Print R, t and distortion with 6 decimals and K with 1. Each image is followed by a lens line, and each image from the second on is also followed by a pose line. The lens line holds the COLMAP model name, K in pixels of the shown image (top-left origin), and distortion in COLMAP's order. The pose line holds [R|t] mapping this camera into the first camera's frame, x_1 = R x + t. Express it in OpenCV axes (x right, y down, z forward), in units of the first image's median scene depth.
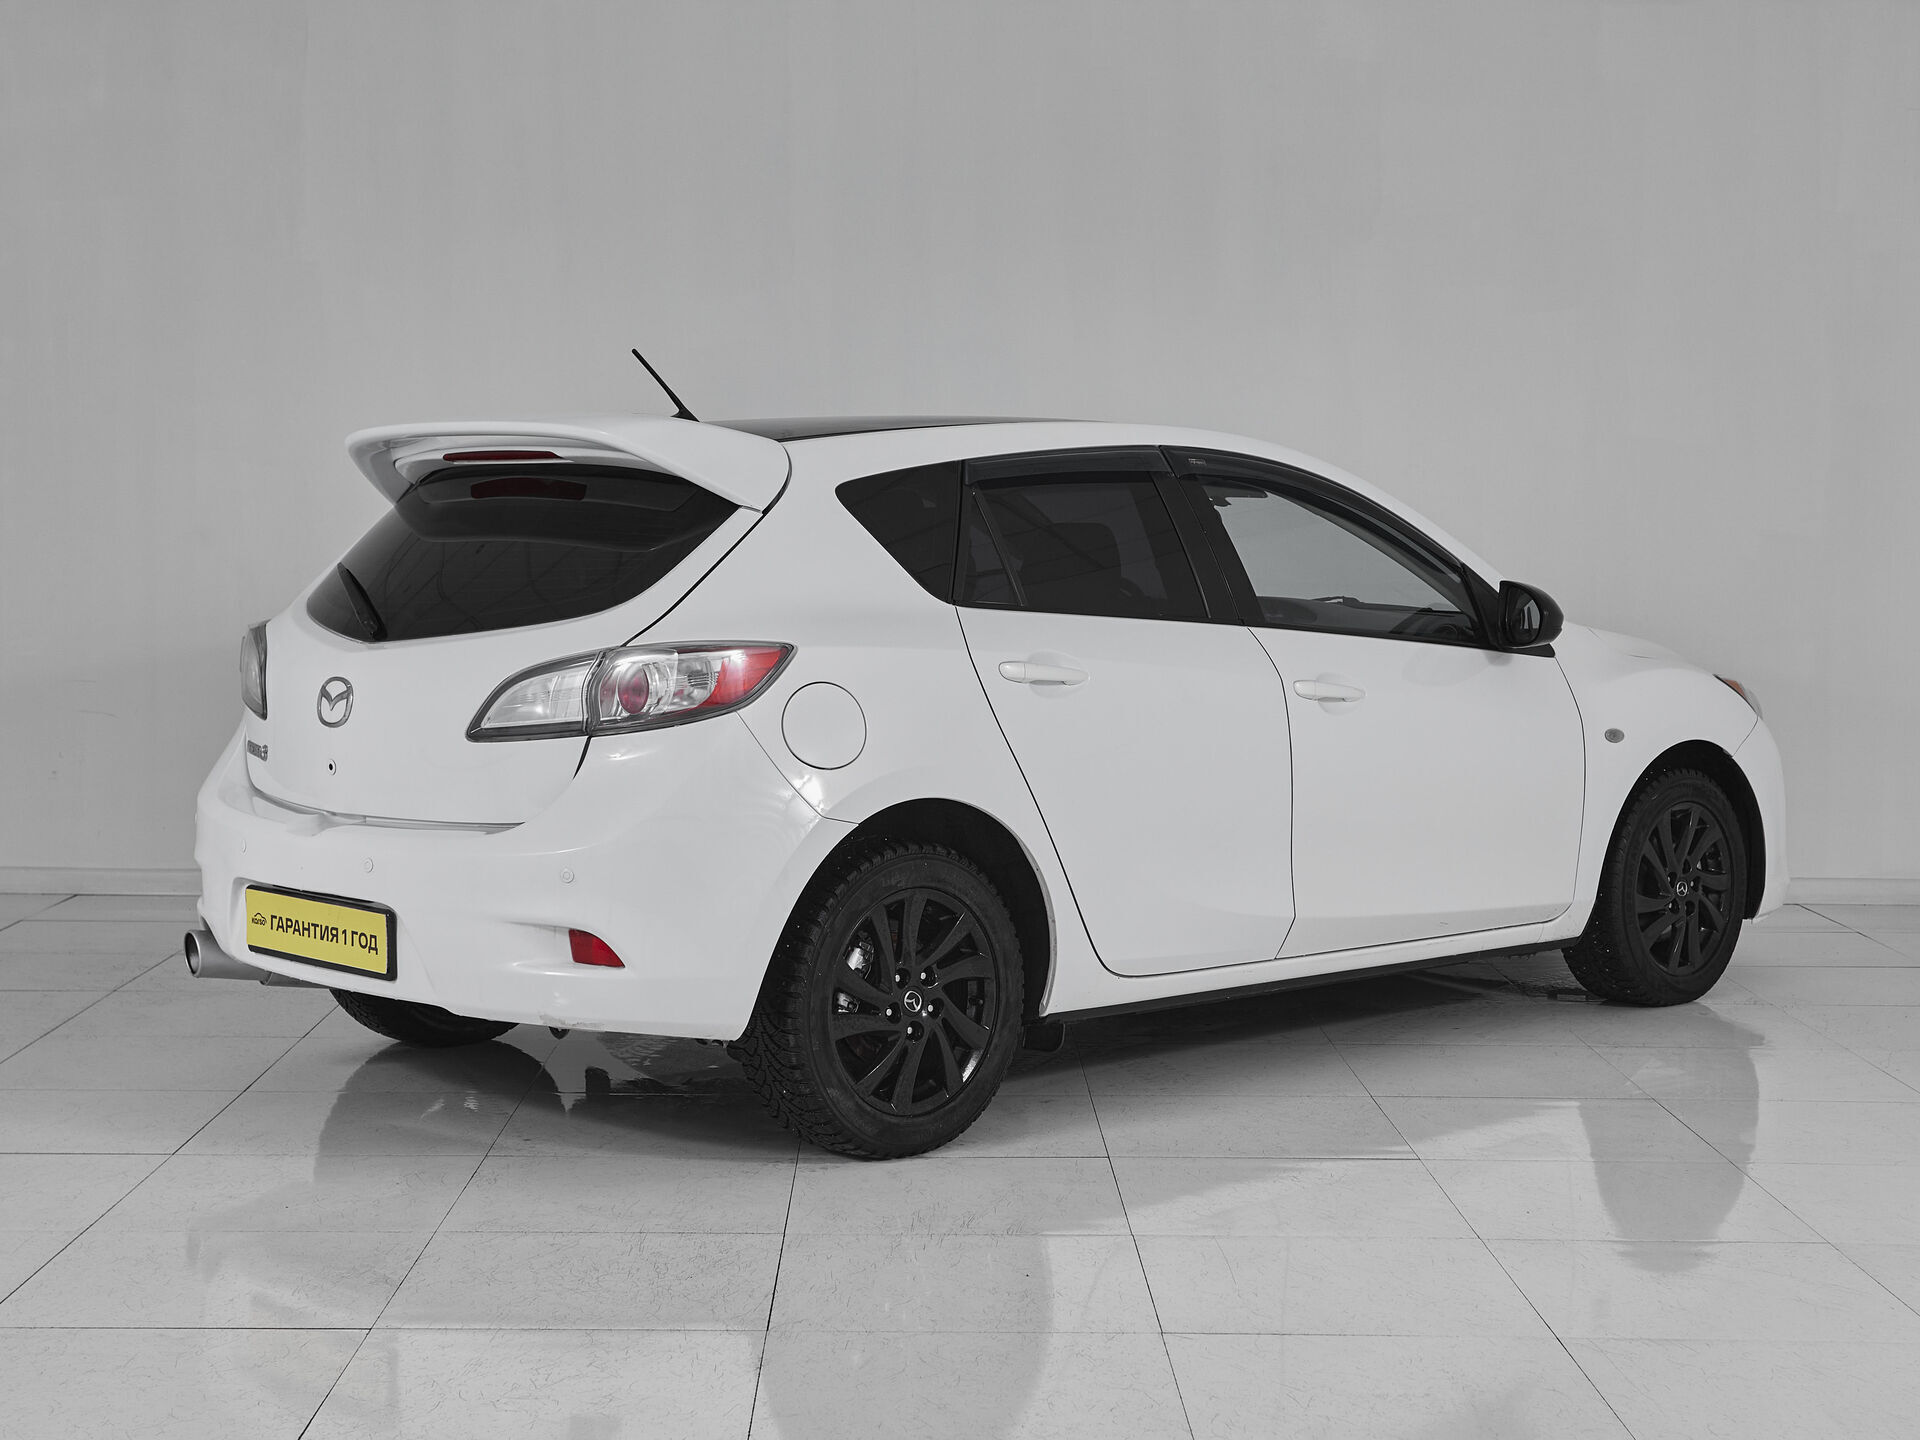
lens RADIAL K [[3091.5, 0, 952.5], [0, 3091.5, 684.3], [0, 0, 1]] dist [0.025634, -0.000991]
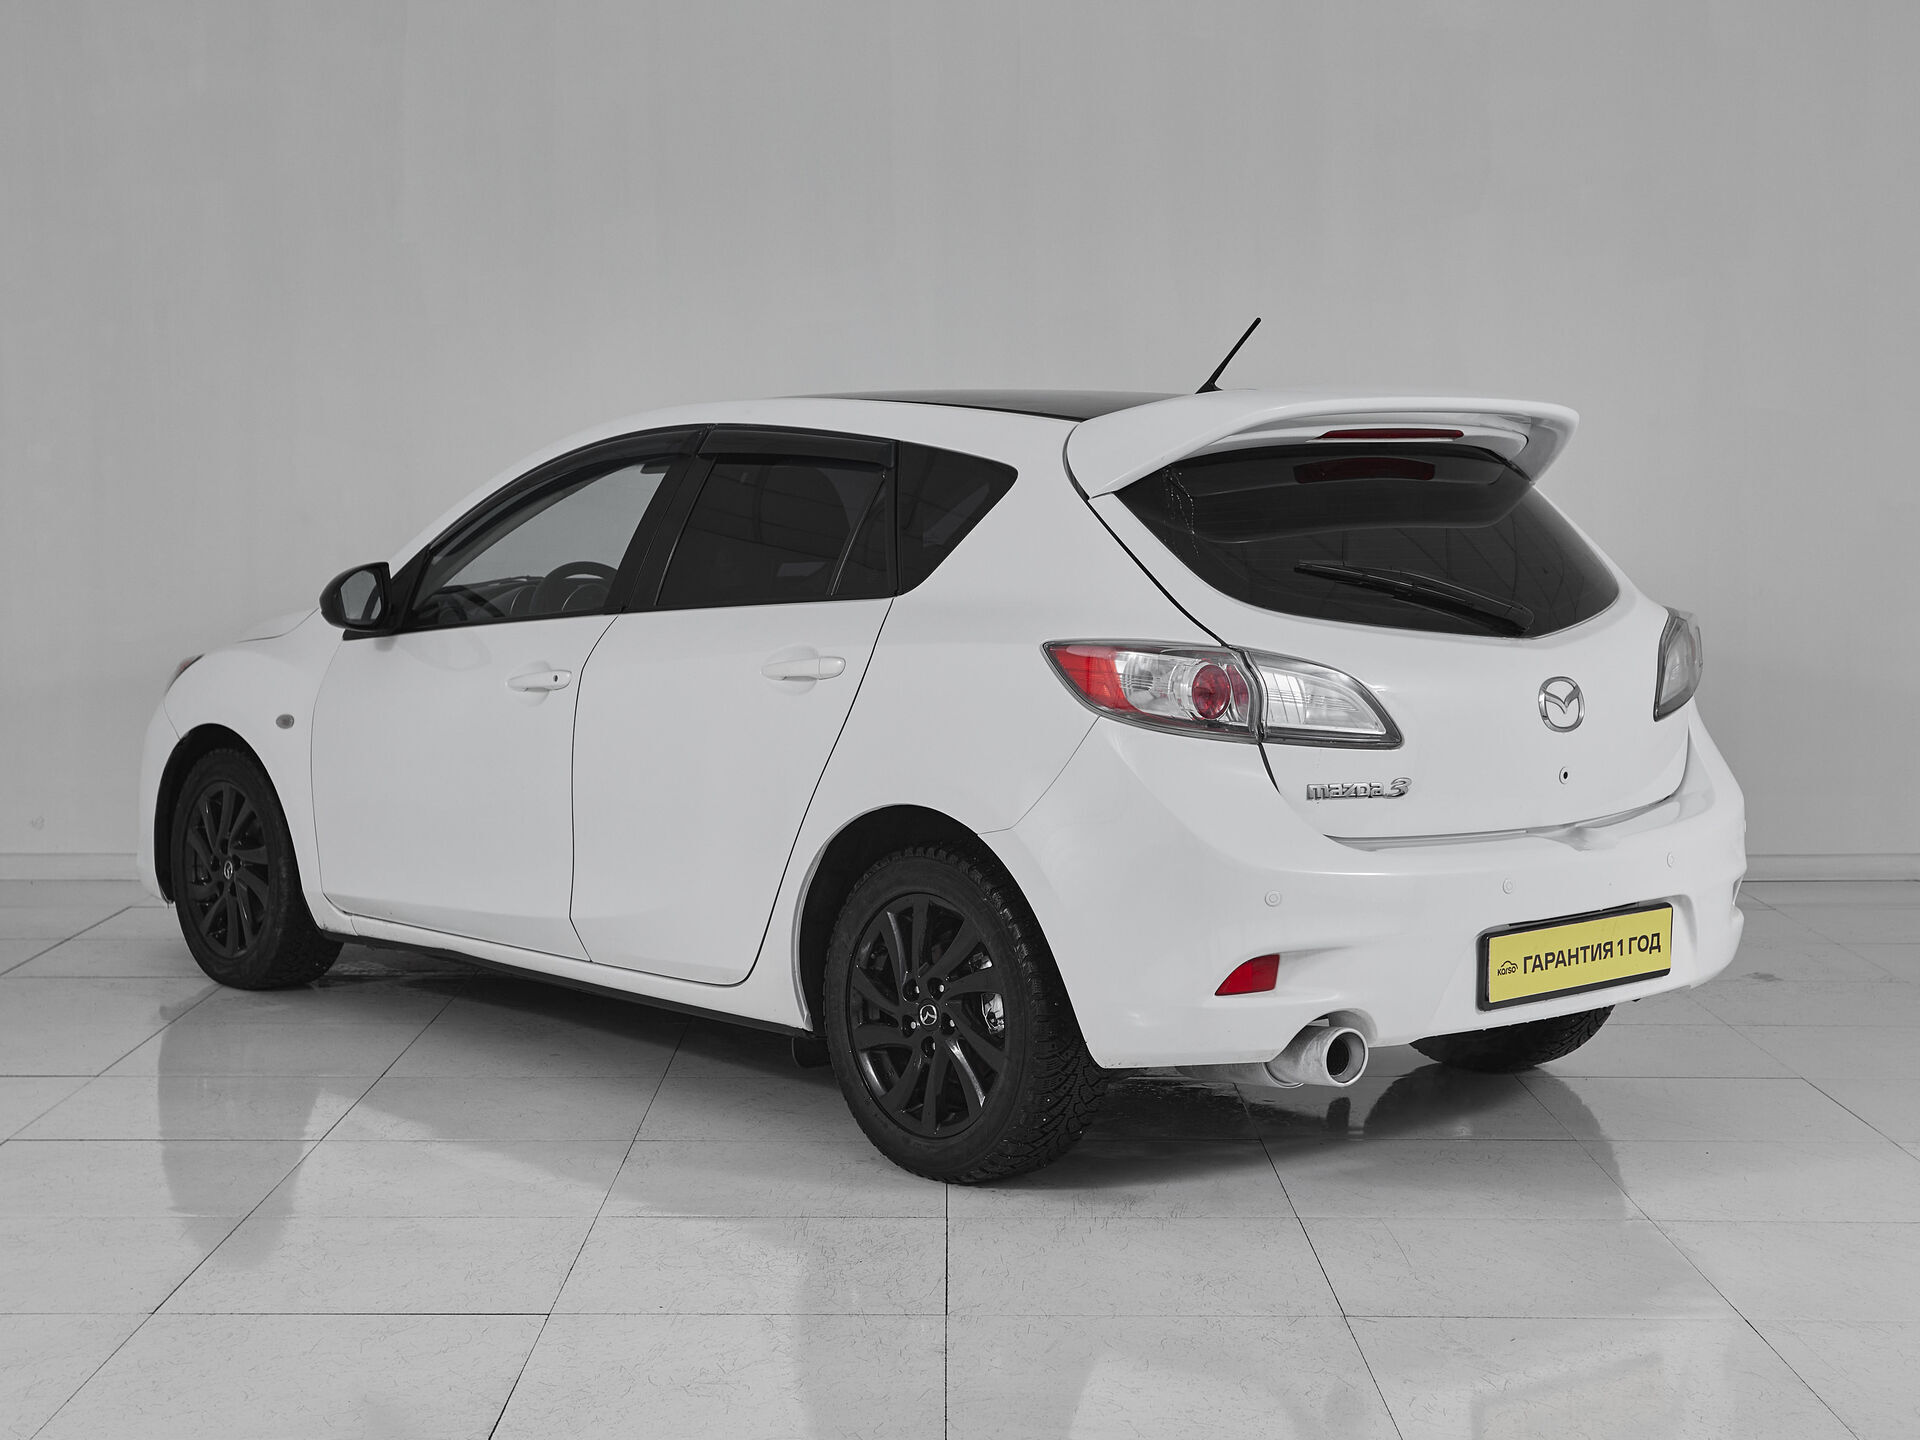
lens RADIAL K [[3091.5, 0, 952.5], [0, 3091.5, 684.3], [0, 0, 1]] dist [0.025634, -0.000991]
pose [[0.022942, -0.076316, 0.996820, -1.115063], [0.063316, 0.995191, 0.074734, -0.079886], [-0.997730, 0.061400, 0.027664, 1.154682]]
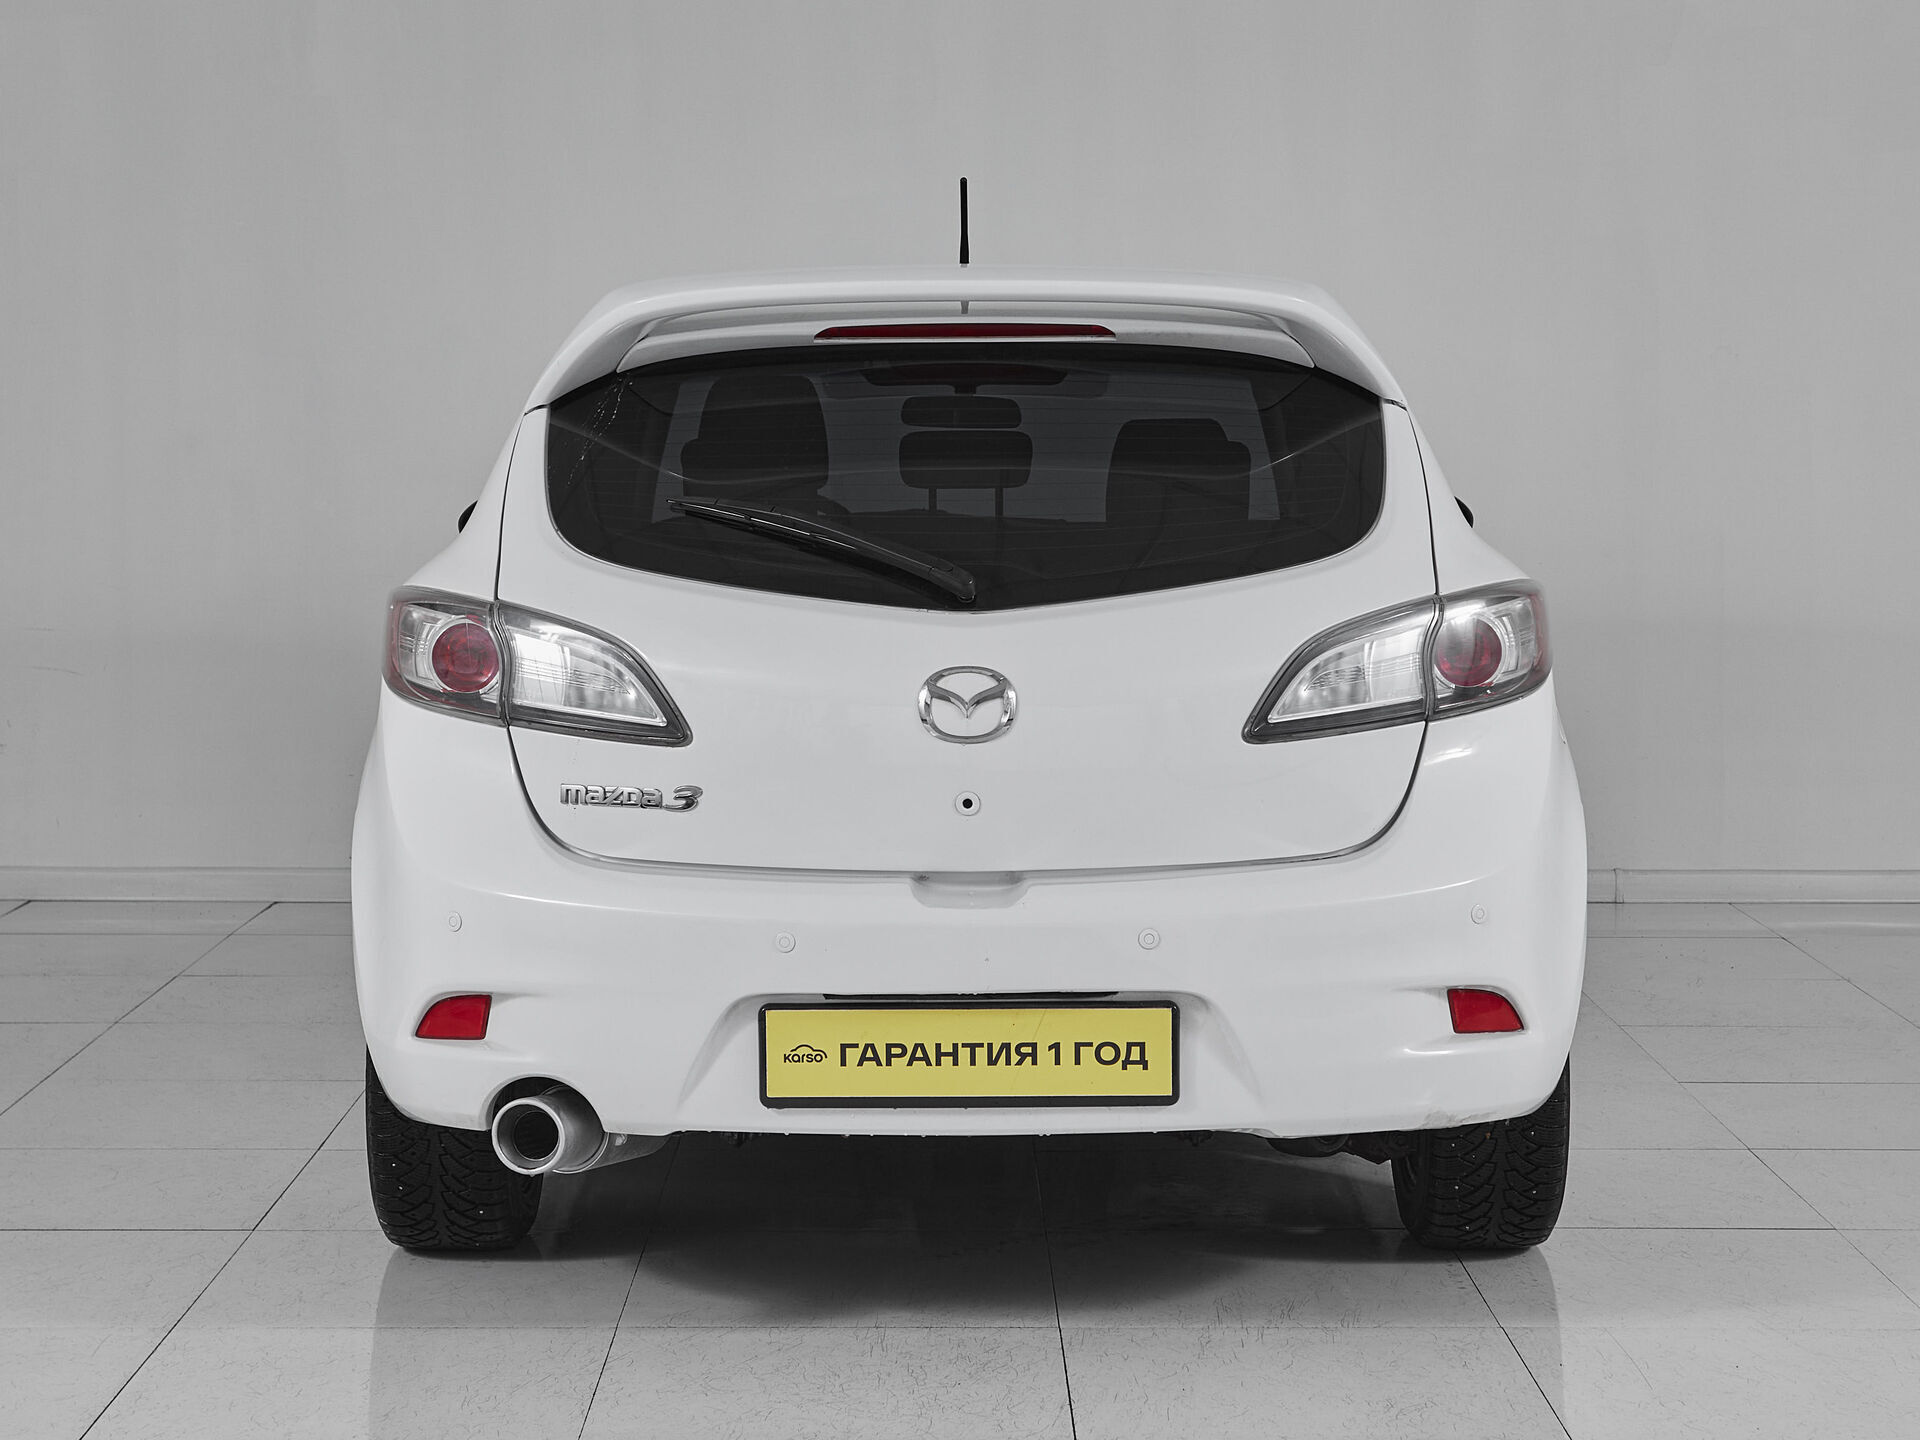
lens RADIAL K [[3091.5, 0, 952.5], [0, 3091.5, 684.3], [0, 0, 1]] dist [0.025634, -0.000991]
pose [[0.693850, -0.077229, 0.715967, -0.672875], [0.050708, 0.997004, 0.058403, -0.037323], [-0.718332, -0.004218, 0.695687, 0.544923]]
